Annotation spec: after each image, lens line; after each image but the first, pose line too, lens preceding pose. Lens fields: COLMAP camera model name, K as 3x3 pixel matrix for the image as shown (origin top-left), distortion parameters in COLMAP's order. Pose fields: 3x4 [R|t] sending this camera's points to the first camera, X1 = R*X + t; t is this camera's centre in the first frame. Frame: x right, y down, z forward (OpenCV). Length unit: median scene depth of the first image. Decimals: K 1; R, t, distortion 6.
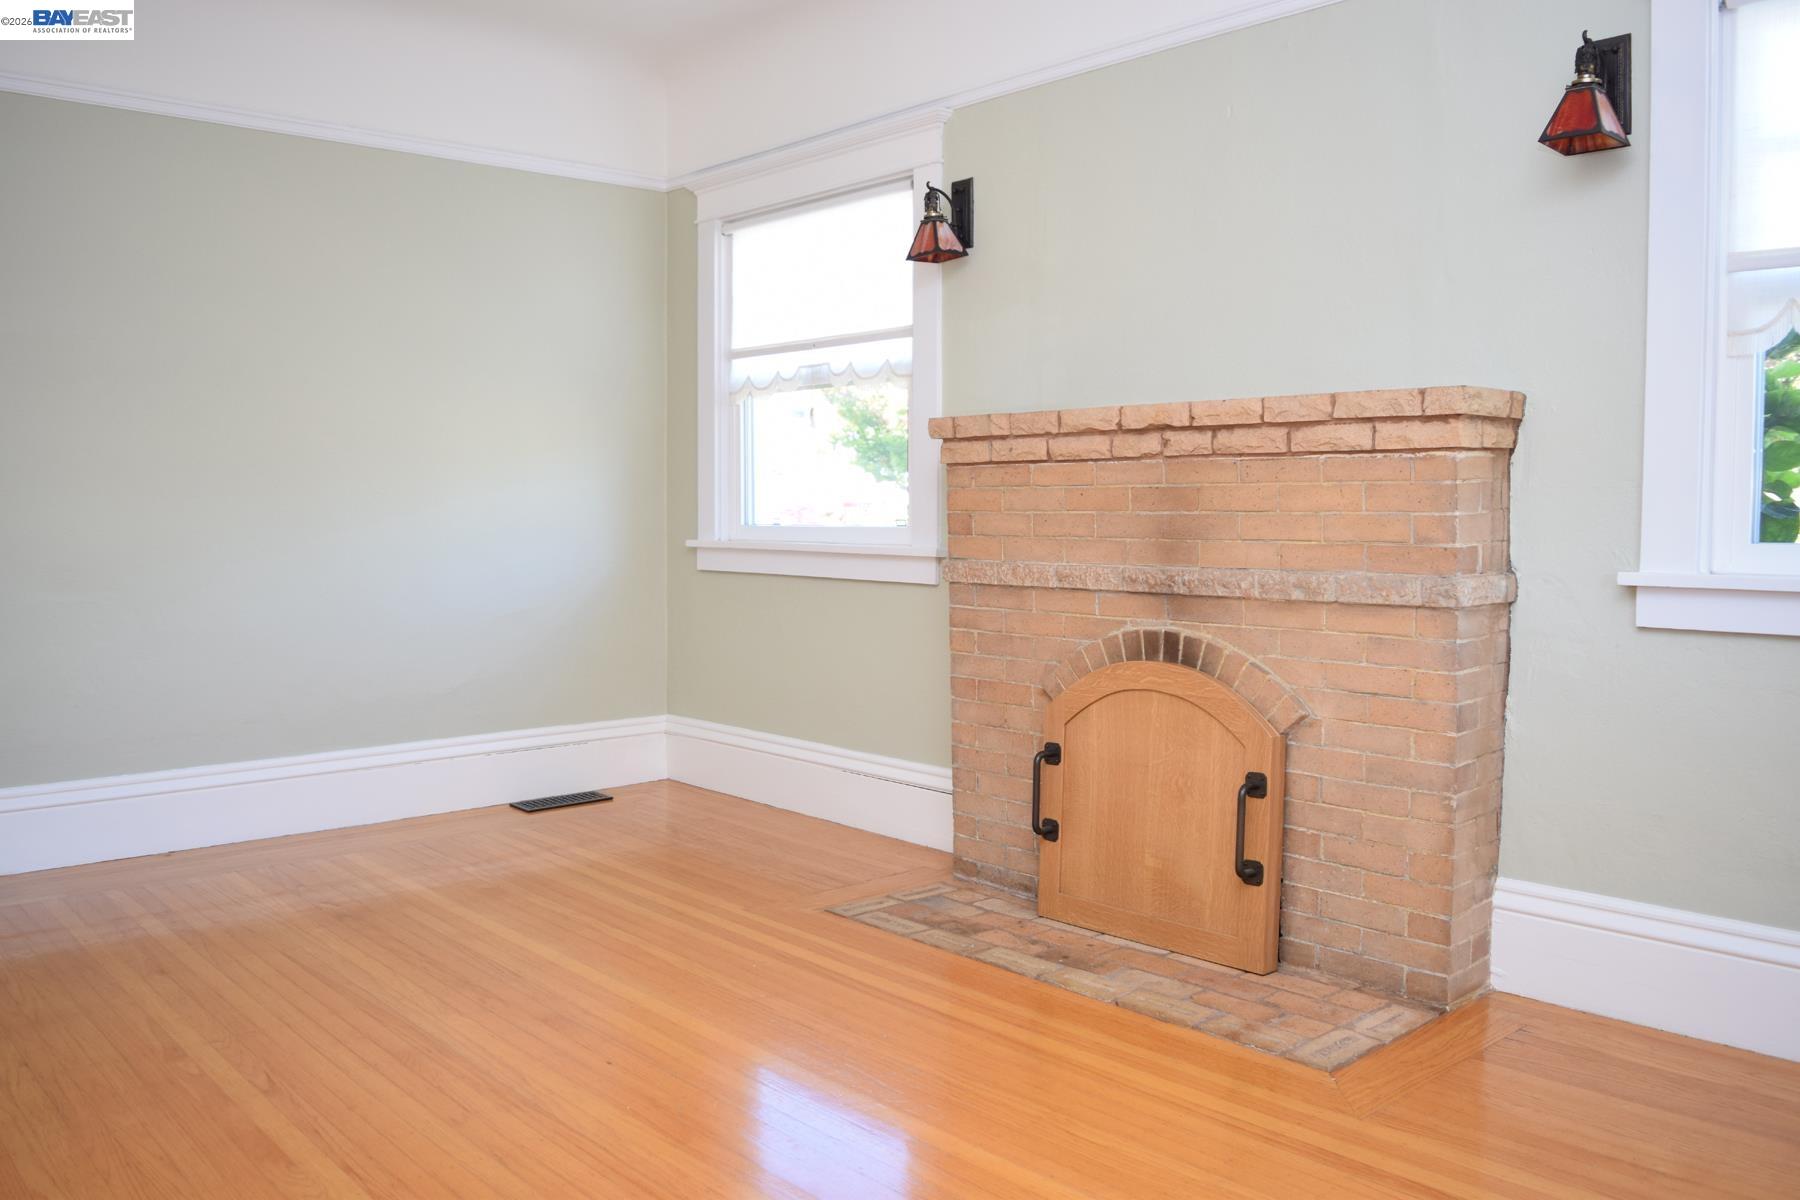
lens RADIAL K [[1427.5, 0, 900.0], [0, 1427.5, 600.0], [0, 0, 1]] dist [-0.085155, 0.048398]
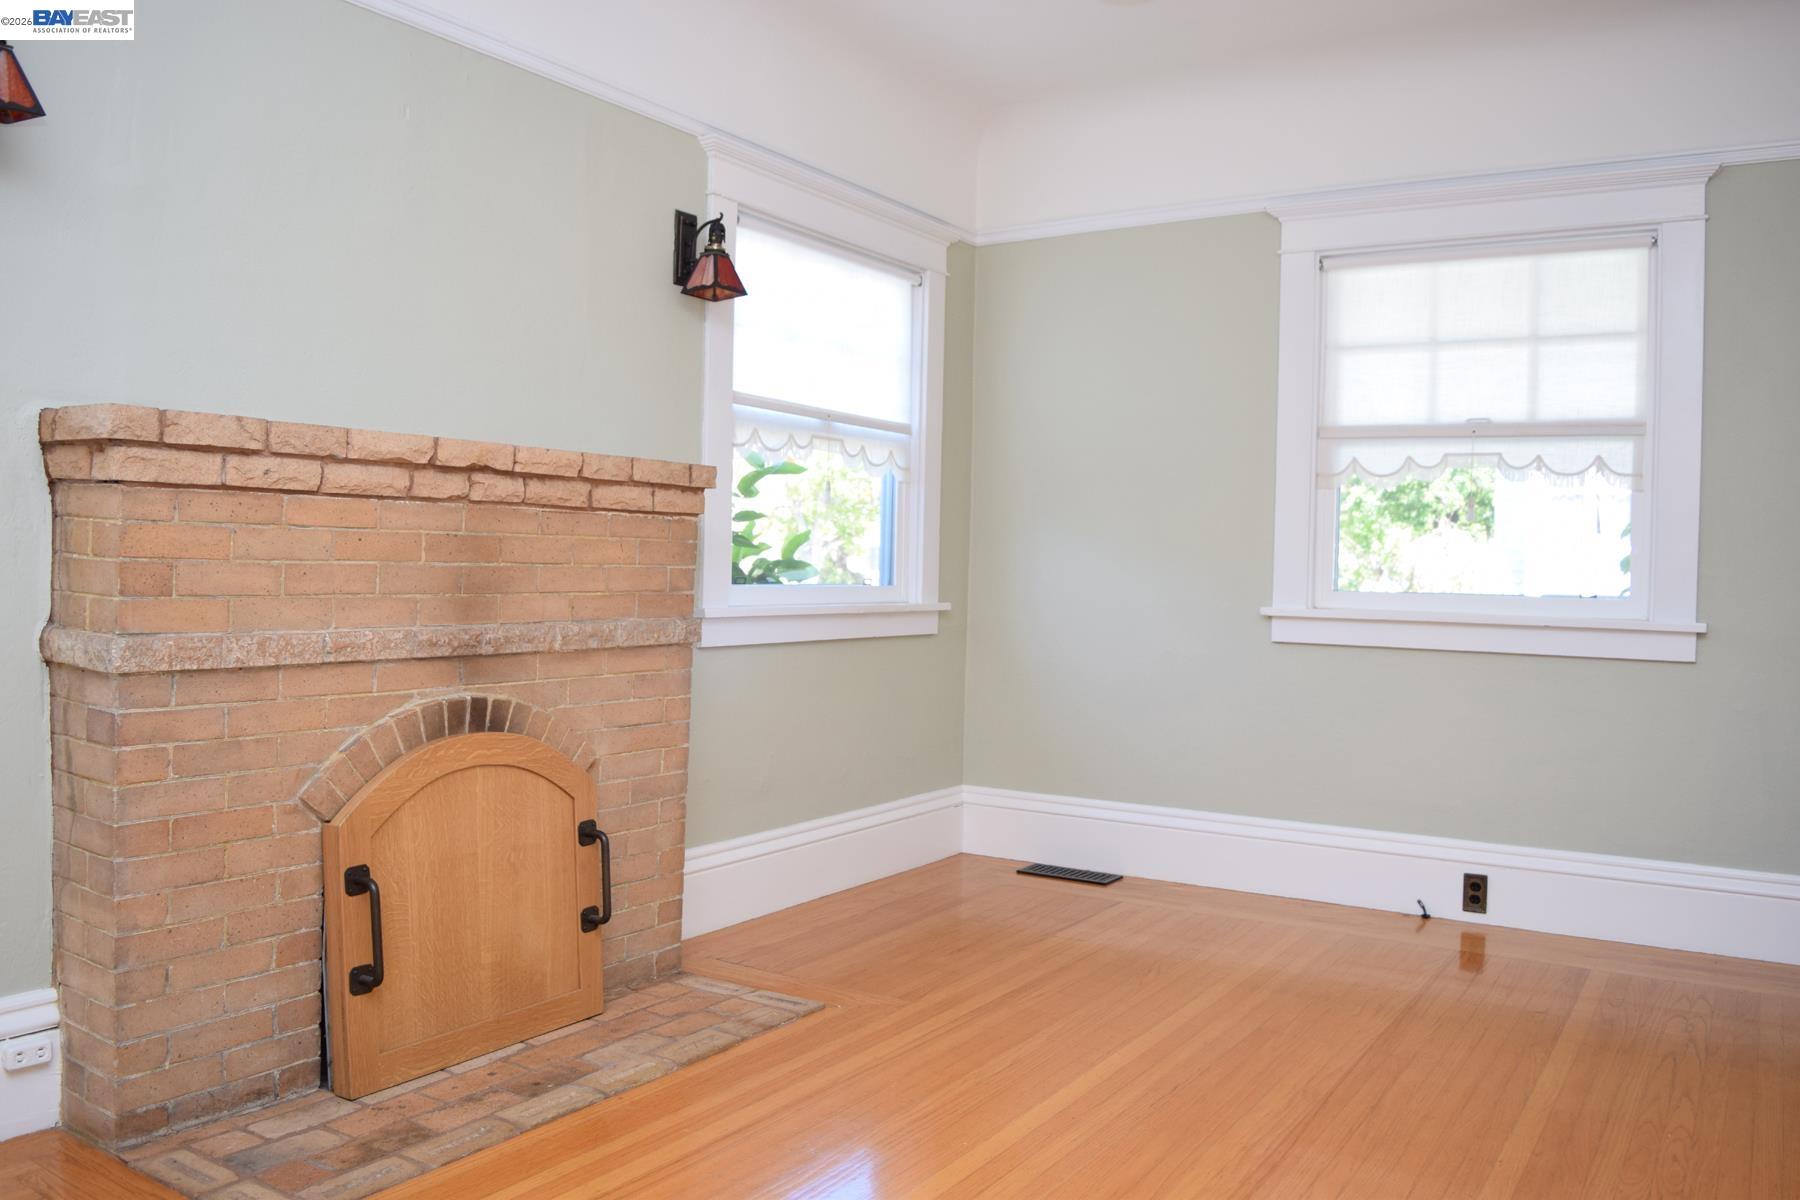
lens RADIAL K [[1427.5, 0, 900.0], [0, 1427.5, 600.0], [0, 0, 1]] dist [-0.085155, 0.048398]
pose [[-0.249090, -0.030909, 0.967987, -0.739019], [0.039039, 0.998358, 0.041924, -0.066105], [-0.967693, 0.048232, -0.247474, 0.966003]]
